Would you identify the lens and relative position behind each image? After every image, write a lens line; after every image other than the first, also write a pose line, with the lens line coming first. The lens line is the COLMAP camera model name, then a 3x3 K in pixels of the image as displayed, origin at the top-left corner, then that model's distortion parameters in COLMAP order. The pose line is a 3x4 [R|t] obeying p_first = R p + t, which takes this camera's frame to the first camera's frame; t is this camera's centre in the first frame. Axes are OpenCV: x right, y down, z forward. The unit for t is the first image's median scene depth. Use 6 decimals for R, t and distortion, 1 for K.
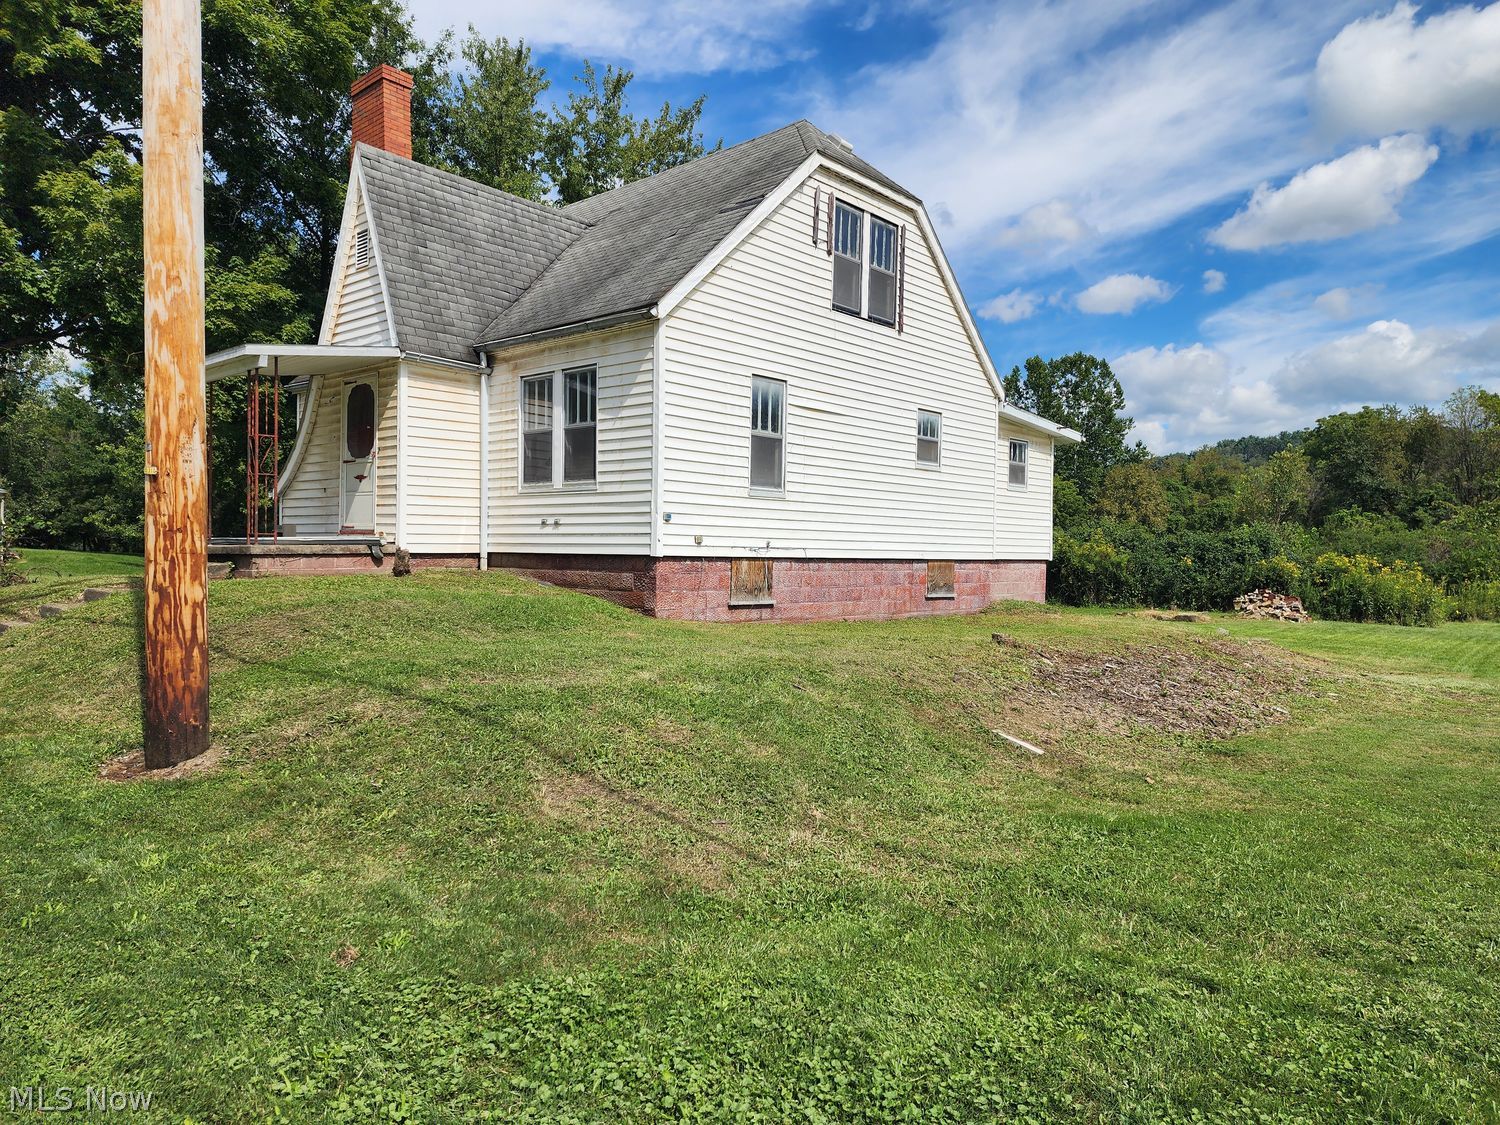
lens RADIAL K [[994.0, 0, 750.0], [0, 994.0, 562.5], [0, 0, 1]] dist [0.078151, -0.000436]
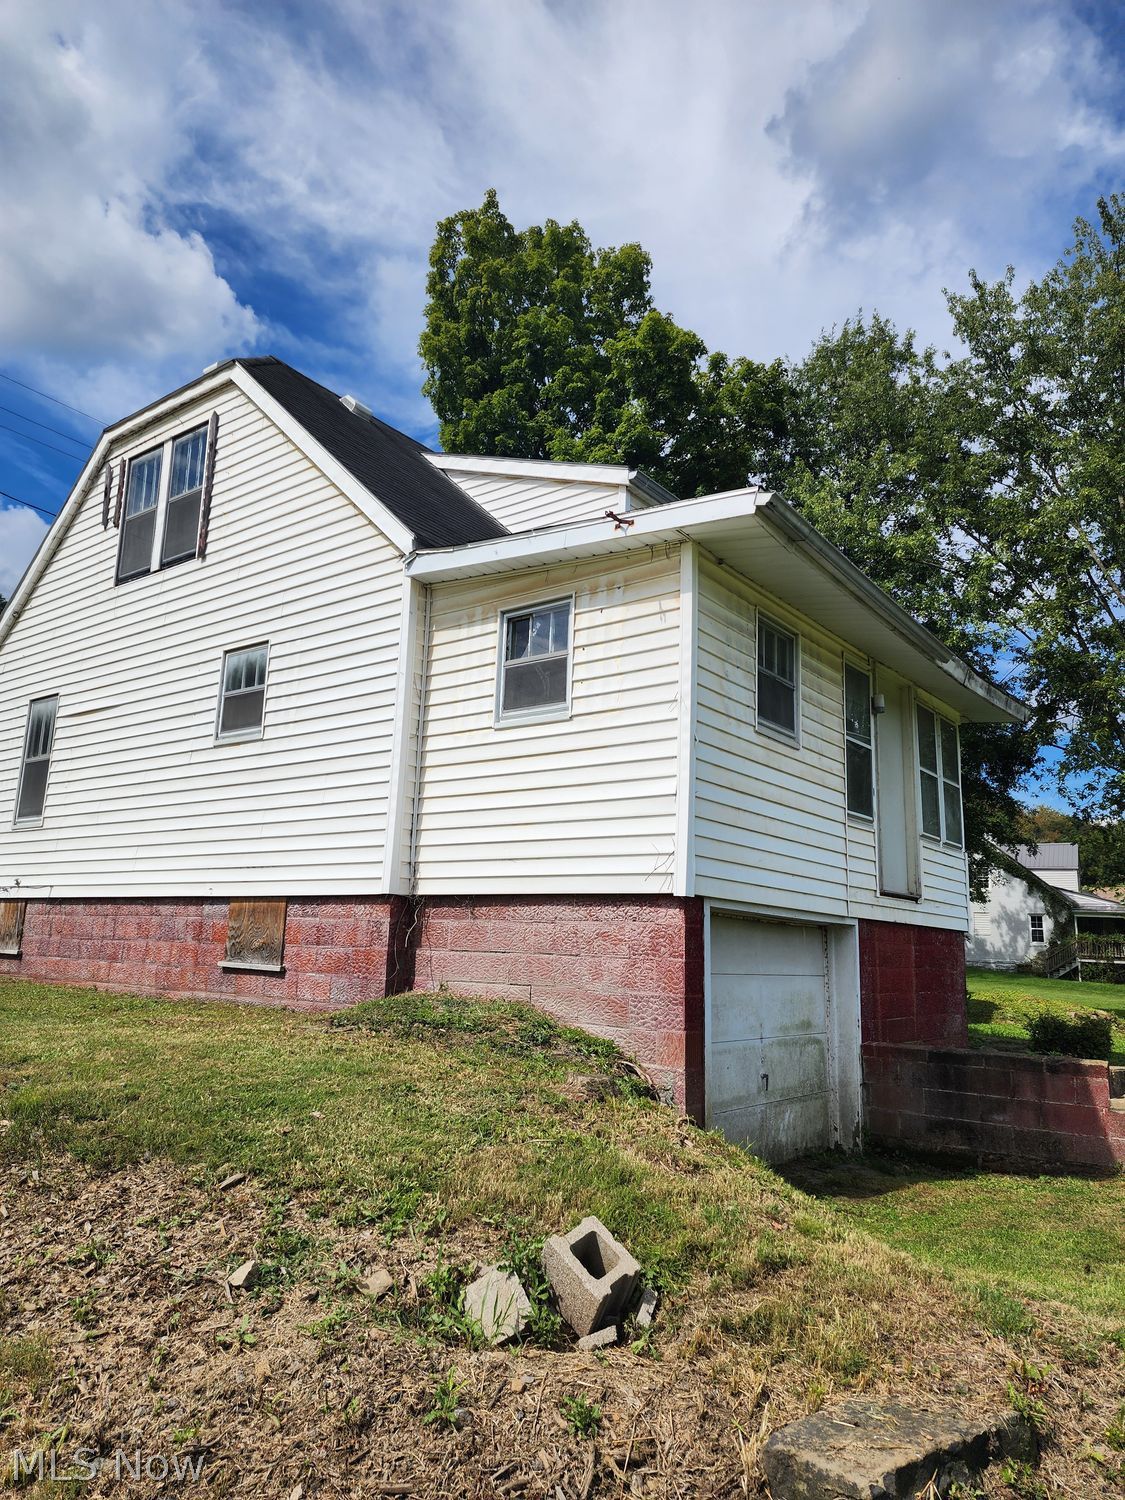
lens RADIAL K [[994.0, 0, 562.5], [0, 994.0, 750.0], [0, 0, 1]] dist [0.078151, -0.000436]
pose [[0.069160, -0.209424, -0.975376, 0.803062], [-0.051928, 0.975636, -0.213162, 0.028206], [0.996253, 0.065391, 0.056600, 1.212820]]
